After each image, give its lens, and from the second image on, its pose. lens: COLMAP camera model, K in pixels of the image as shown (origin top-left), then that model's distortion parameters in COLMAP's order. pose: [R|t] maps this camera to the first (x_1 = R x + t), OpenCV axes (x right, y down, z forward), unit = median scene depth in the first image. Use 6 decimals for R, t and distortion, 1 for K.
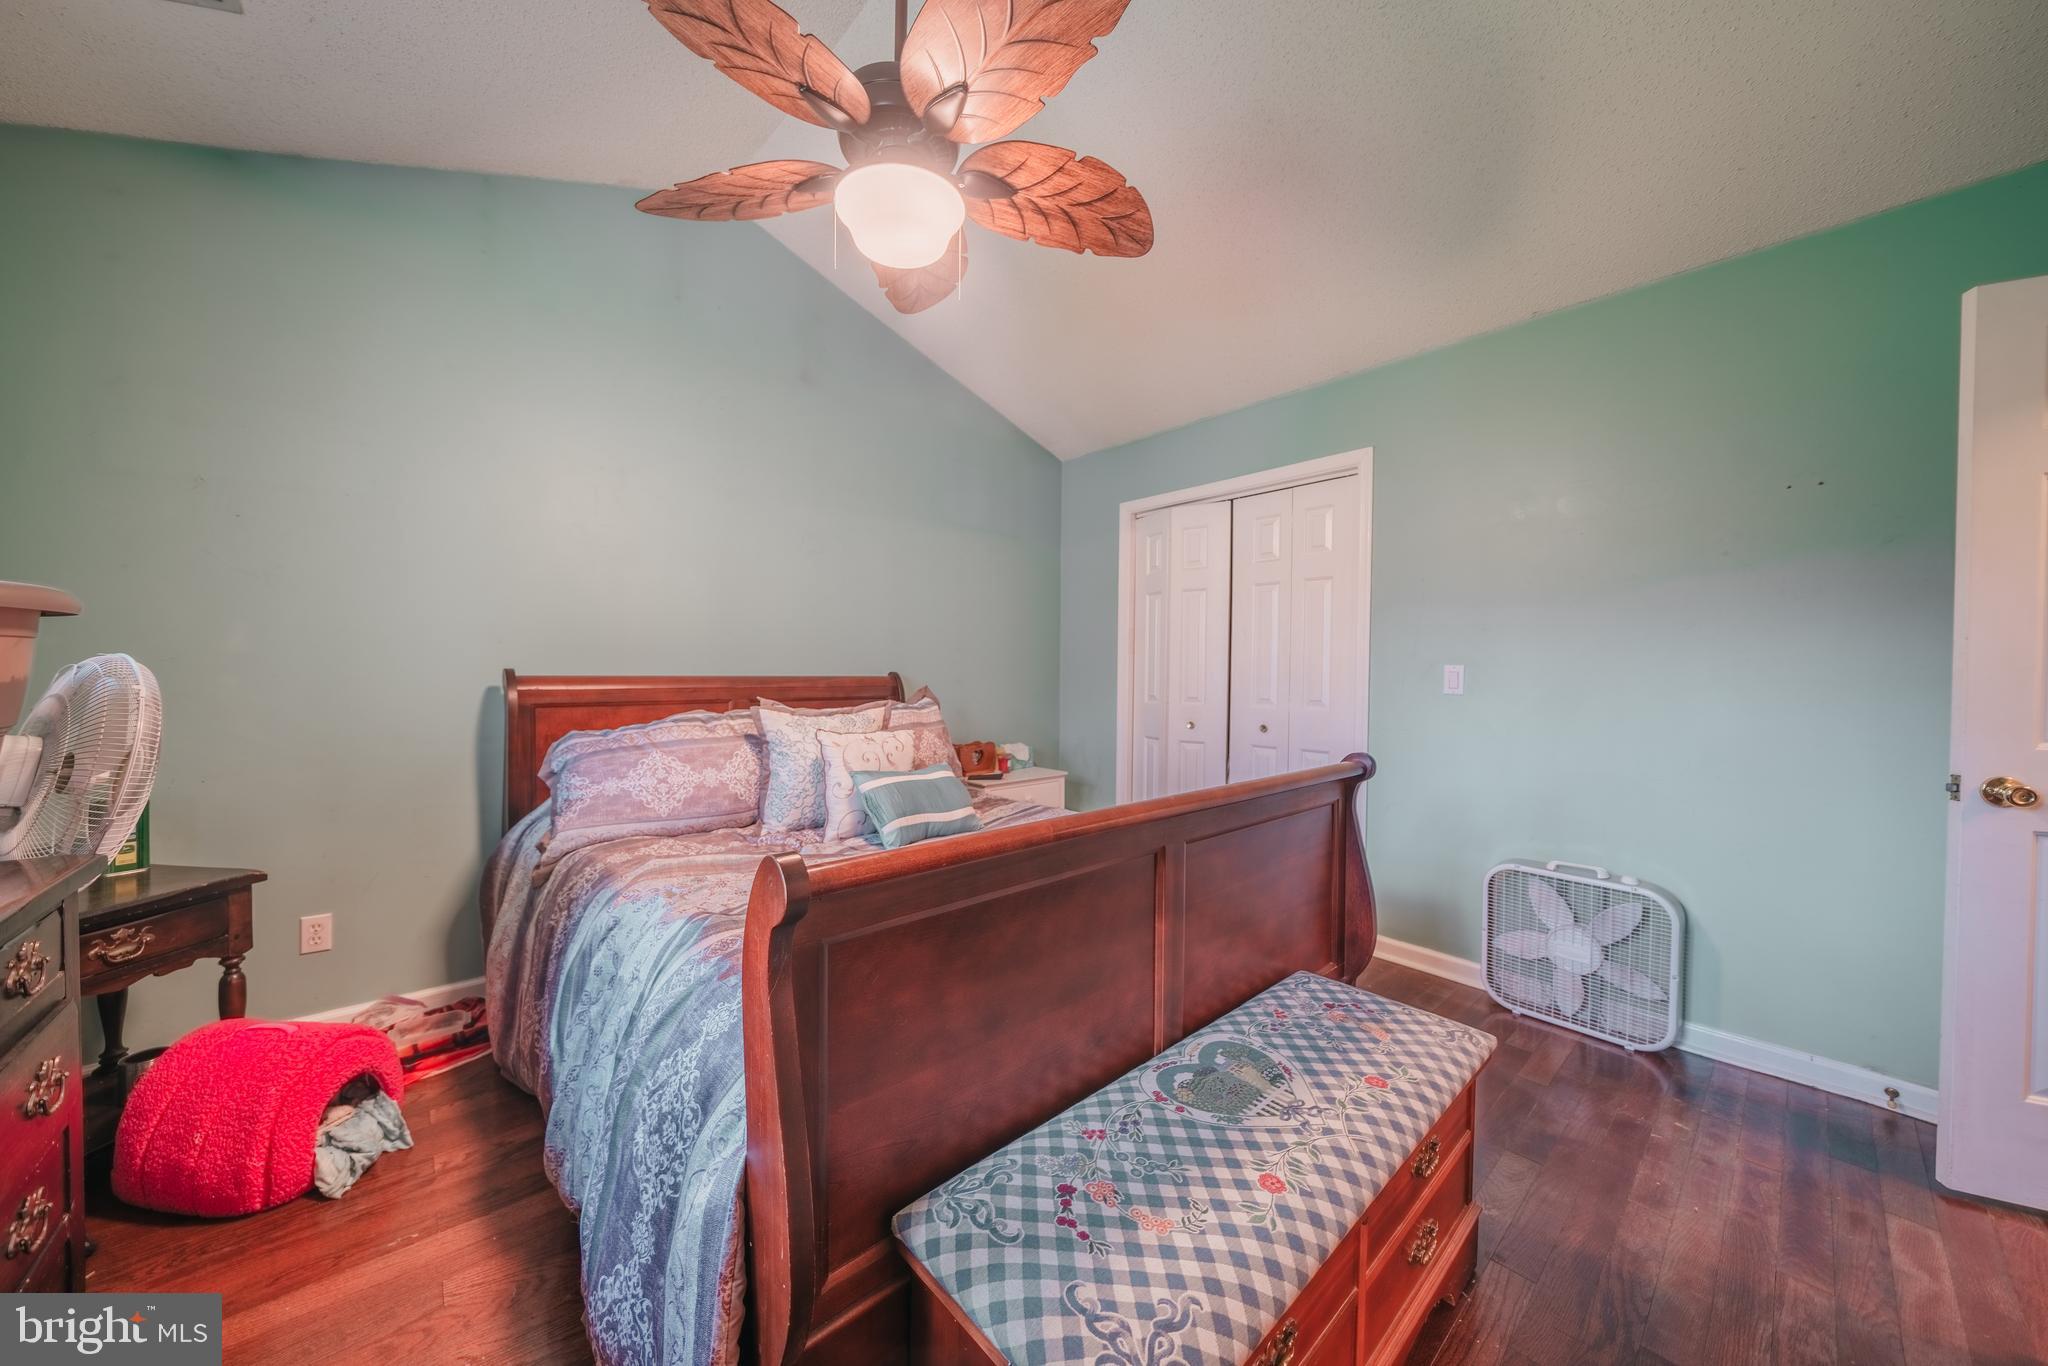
lens RADIAL K [[694.3, 0, 1012.5], [0, 694.3, 692.2], [0, 0, 1]] dist [-0.006183, 0.000020]
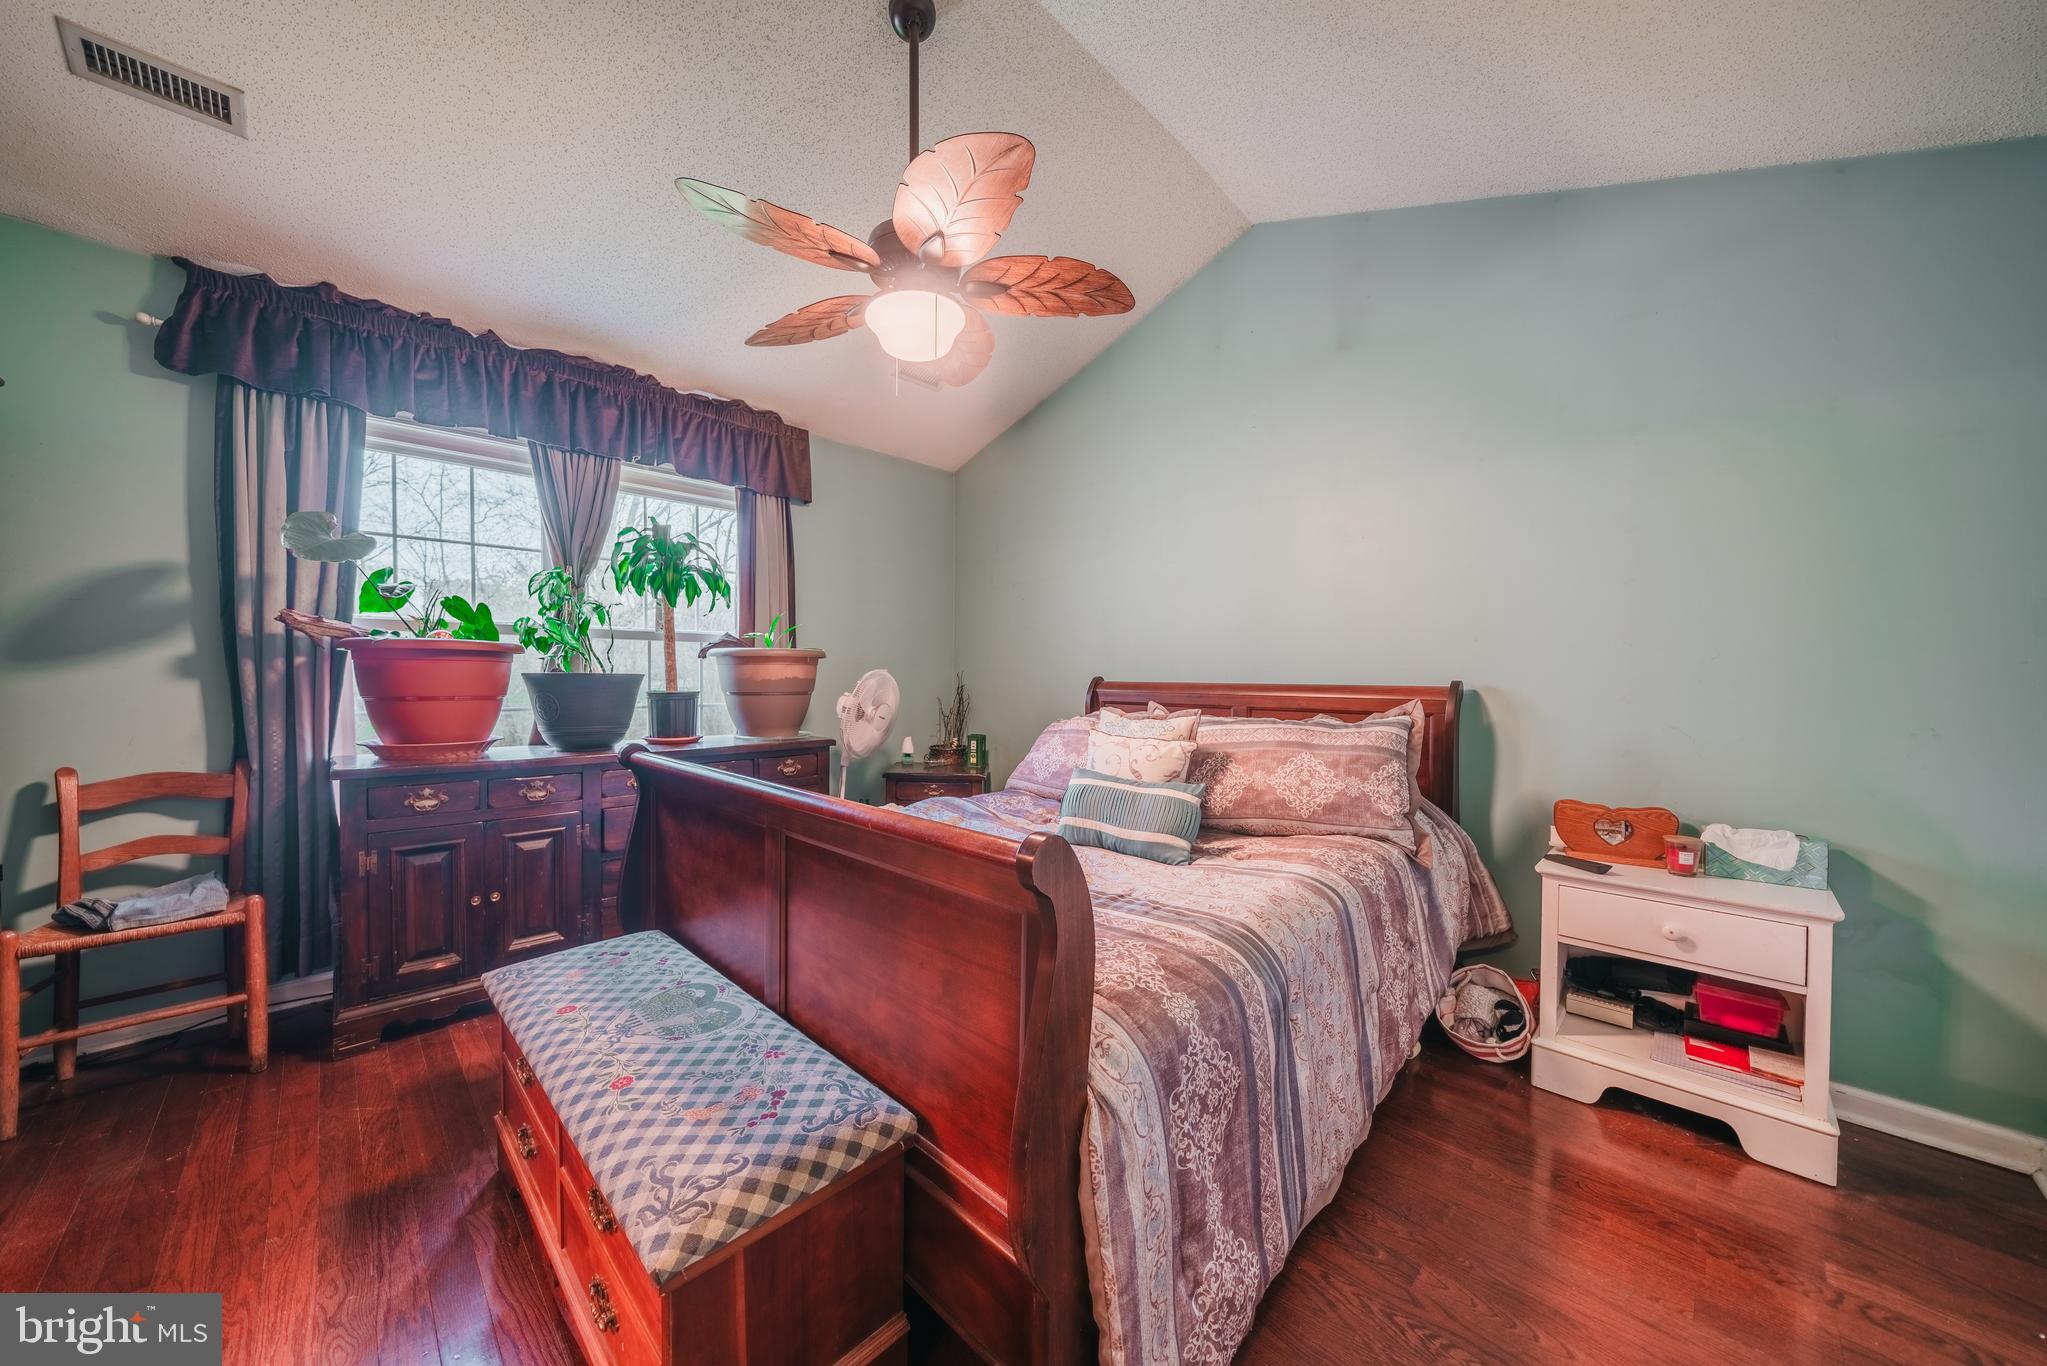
lens RADIAL K [[694.0, 0, 1012.0], [0, 694.0, 692.2], [0, 0, 1]] dist [-0.006183, 0.000020]
pose [[0.071171, 0.023204, -0.997194, 1.535121], [-0.037339, 0.999091, 0.020583, -0.042236], [0.996765, 0.035770, 0.071972, 1.455632]]
